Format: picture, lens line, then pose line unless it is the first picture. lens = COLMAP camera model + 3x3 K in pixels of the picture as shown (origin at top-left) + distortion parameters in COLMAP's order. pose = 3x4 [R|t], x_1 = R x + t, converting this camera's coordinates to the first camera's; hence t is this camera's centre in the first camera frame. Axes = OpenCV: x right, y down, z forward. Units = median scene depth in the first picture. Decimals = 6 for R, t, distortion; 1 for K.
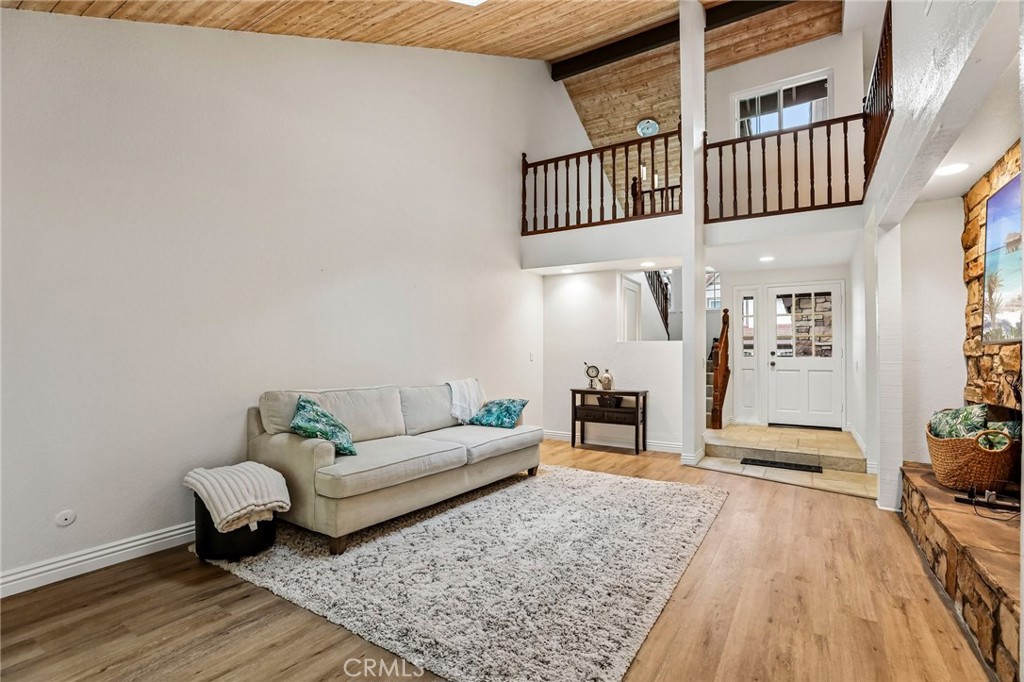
lens RADIAL K [[469.5, 0, 517.7], [0, 469.5, 344.9], [0, 0, 1]] dist [-0.046761, 0.015473]
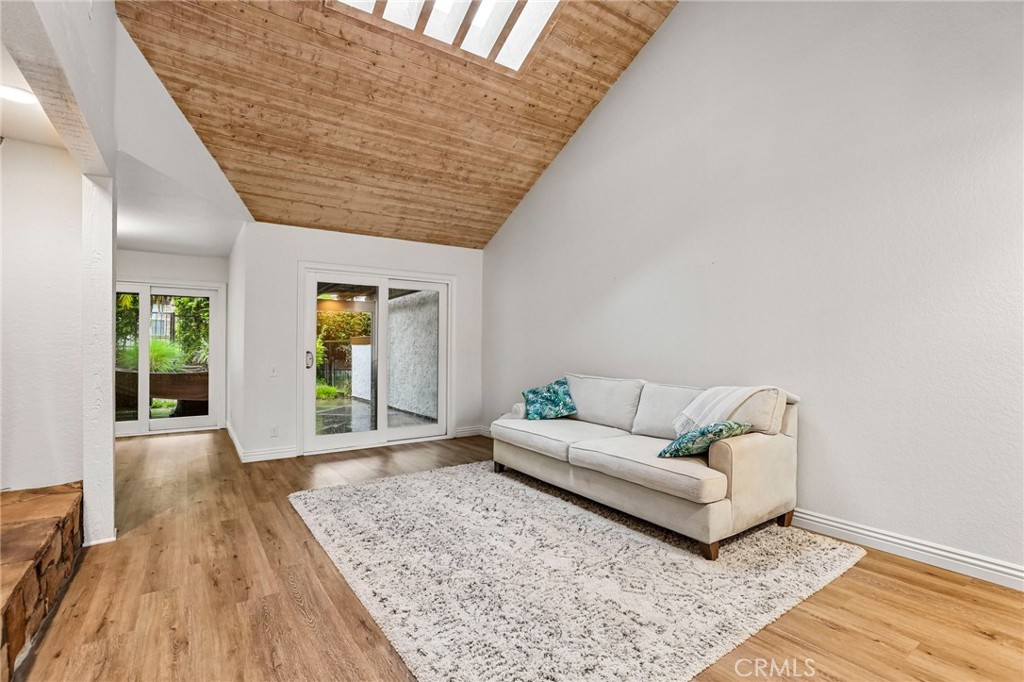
lens RADIAL K [[476.9, 0, 518.8], [0, 476.9, 344.4], [0, 0, 1]] dist [-0.046443, 0.015894]
pose [[-0.382102, -0.012433, -0.924036, 0.536589], [0.014930, 0.999696, -0.019625, 0.019611], [0.923999, -0.021294, -0.381801, 0.823958]]
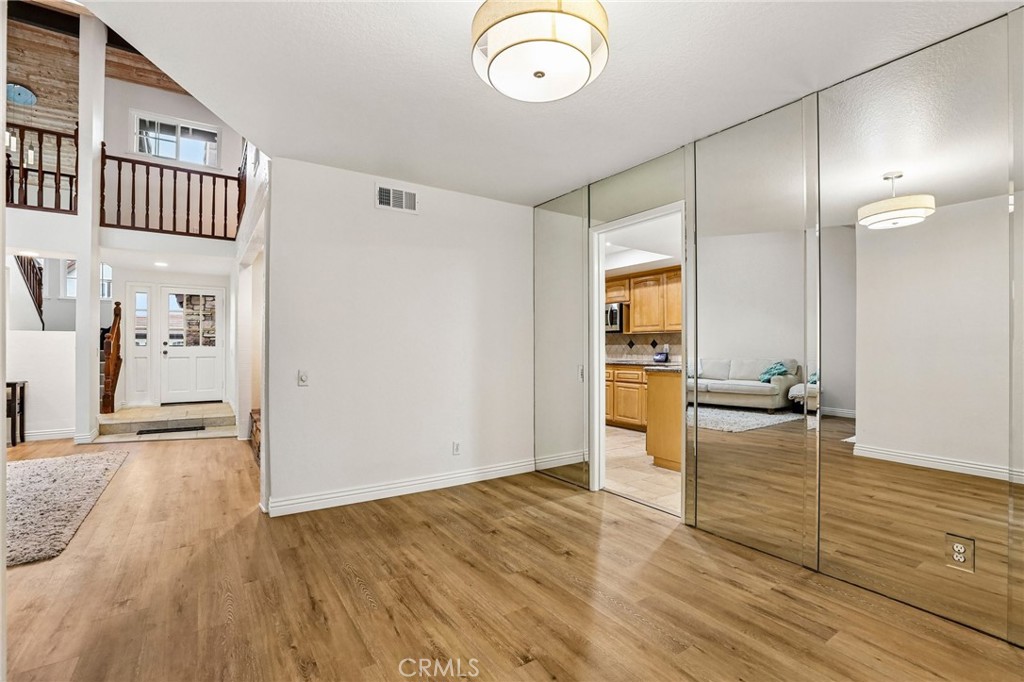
lens RADIAL K [[469.5, 0, 517.7], [0, 469.5, 344.9], [0, 0, 1]] dist [-0.046761, 0.015473]
pose [[0.399632, -0.002386, 0.916672, -0.196774], [-0.017683, 0.999790, 0.010311, -0.007078], [-0.916505, -0.020330, 0.399506, -0.350995]]
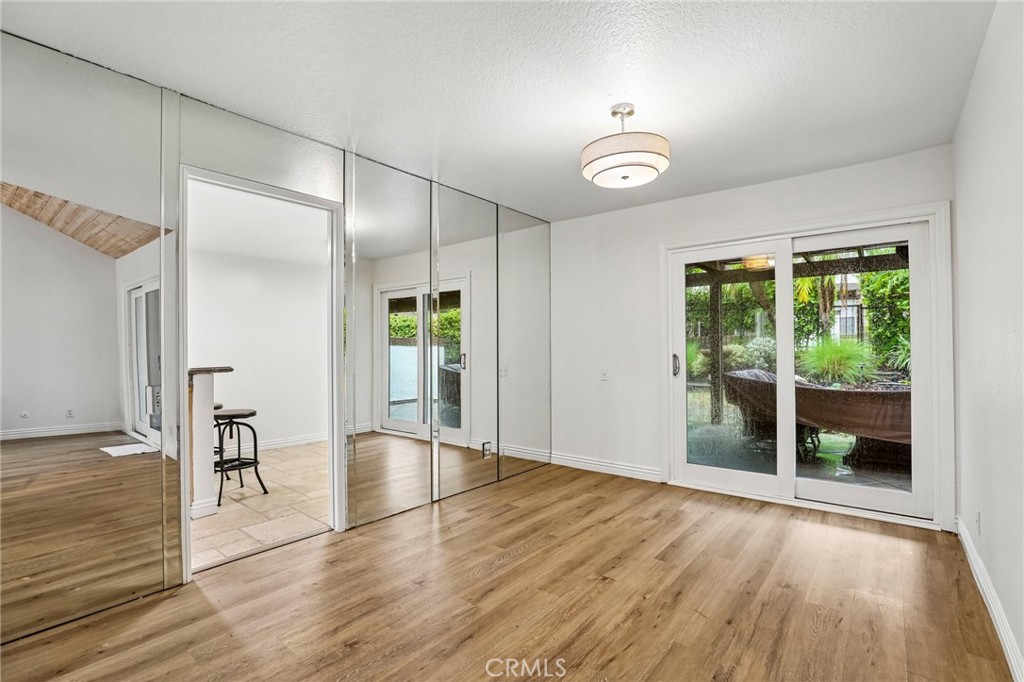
lens RADIAL K [[469.5, 0, 517.7], [0, 469.5, 344.9], [0, 0, 1]] dist [-0.046761, 0.015473]
pose [[-0.993456, 0.001213, 0.114207, 0.123719], [-0.002090, 0.999583, -0.028801, 0.004309], [-0.114194, -0.028851, -0.993039, 0.210764]]
